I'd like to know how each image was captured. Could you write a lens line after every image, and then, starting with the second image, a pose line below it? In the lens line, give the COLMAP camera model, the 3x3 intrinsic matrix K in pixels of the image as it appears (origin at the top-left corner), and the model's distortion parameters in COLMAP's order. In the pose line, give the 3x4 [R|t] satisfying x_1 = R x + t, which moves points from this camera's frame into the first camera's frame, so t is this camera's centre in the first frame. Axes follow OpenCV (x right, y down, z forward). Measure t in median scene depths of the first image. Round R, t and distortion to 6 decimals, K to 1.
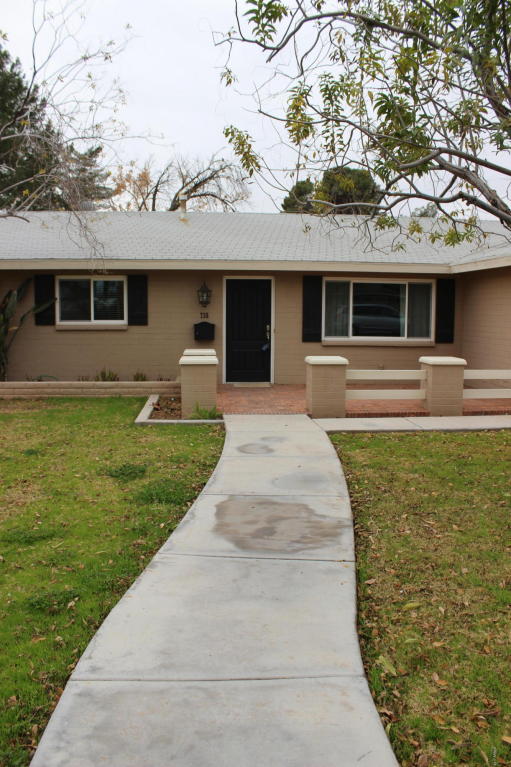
lens RADIAL K [[641.3, 0, 256.0], [0, 641.3, 381.1], [0, 0, 1]] dist [-0.163424, 0.147666]
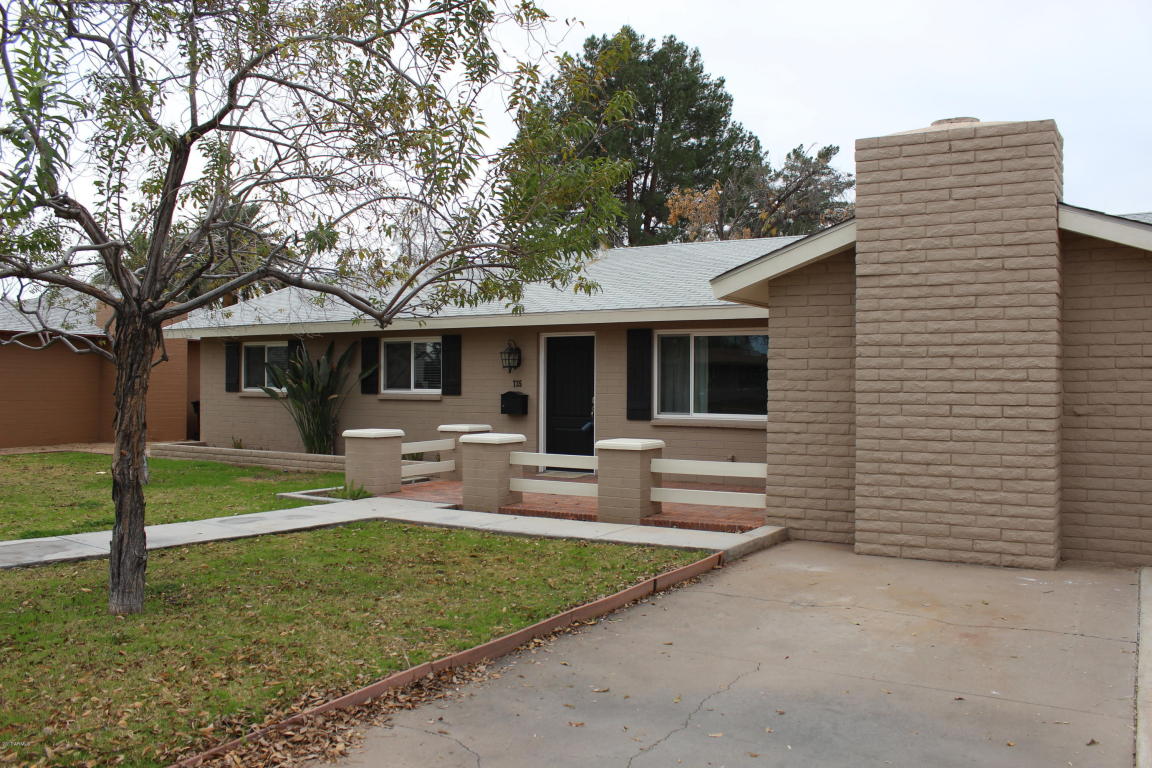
lens RADIAL K [[963.2, 0, 575.1], [0, 963.2, 383.2], [0, 0, 1]] dist [-0.163424, 0.147666]
pose [[0.811064, -0.002508, -0.584952, 0.680350], [-0.062718, 0.993854, -0.091222, 0.000973], [0.581586, 0.110673, 0.805922, 0.081333]]
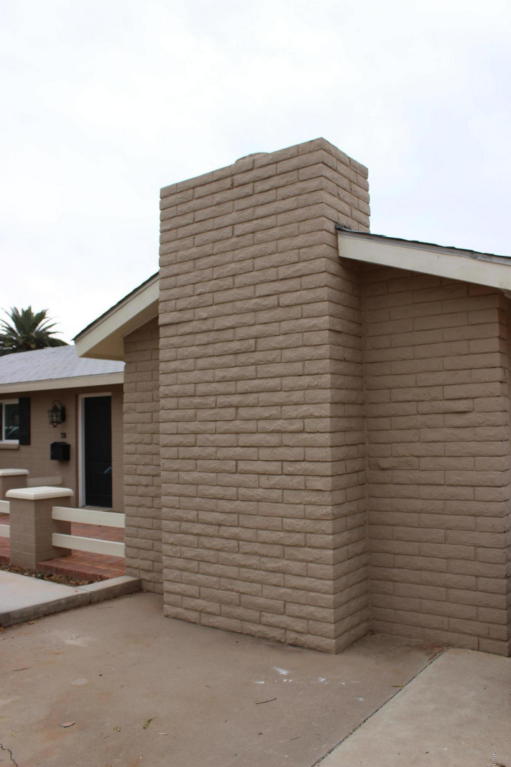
lens RADIAL K [[641.3, 0, 250.3], [0, 641.3, 386.4], [0, 0, 1]] dist [-0.163424, 0.147666]
pose [[0.756162, -0.063141, -0.651332, 0.779211], [-0.046715, 0.987586, -0.149971, -0.045383], [0.652715, 0.143829, 0.743825, 0.457955]]
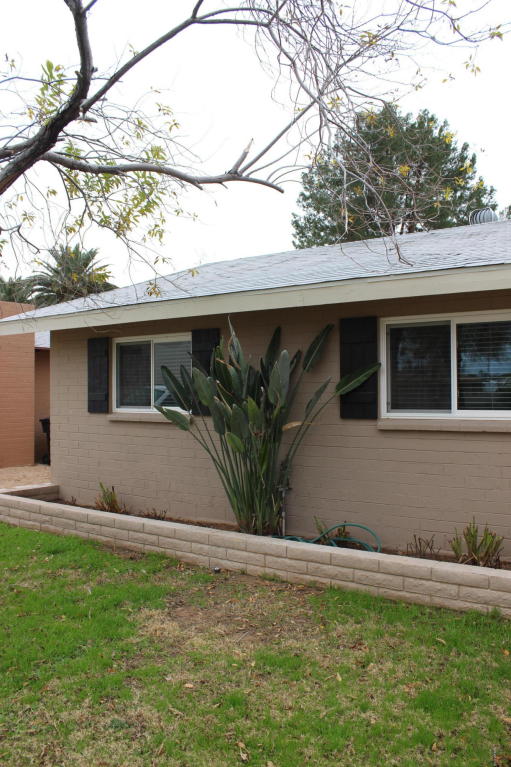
lens RADIAL K [[641.3, 0, 261.6], [0, 641.3, 386.6], [0, 0, 1]] dist [-0.163424, 0.147666]
pose [[0.778272, -0.016607, -0.627708, -0.080055], [-0.056362, 0.993768, -0.096173, -0.061148], [0.625393, 0.110228, 0.772485, 0.560190]]
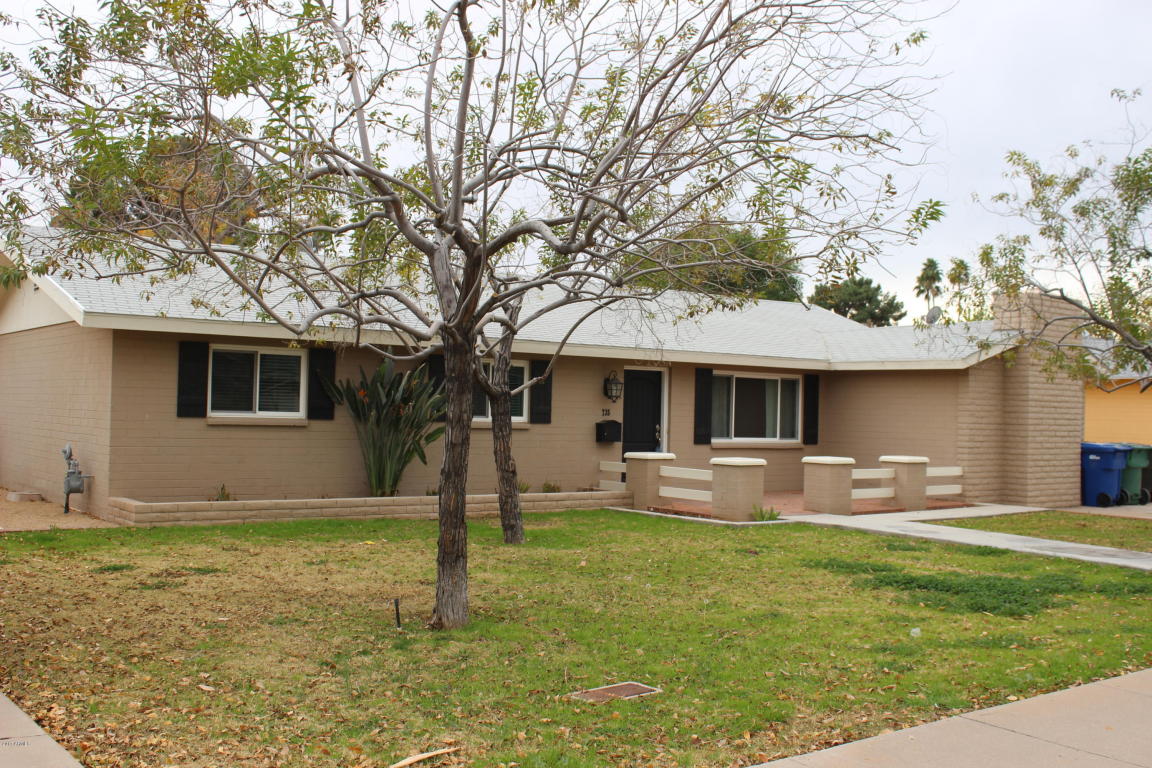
lens RADIAL K [[1169.4, 0, 569.0], [0, 1169.4, 378.9], [0, 0, 1]] dist [-0.099502, 0.000000]
pose [[0.851821, 0.026054, 0.523184, -0.924034], [0.038730, 0.992896, -0.112504, 0.023128], [-0.522399, 0.116096, 0.844761, -0.265120]]
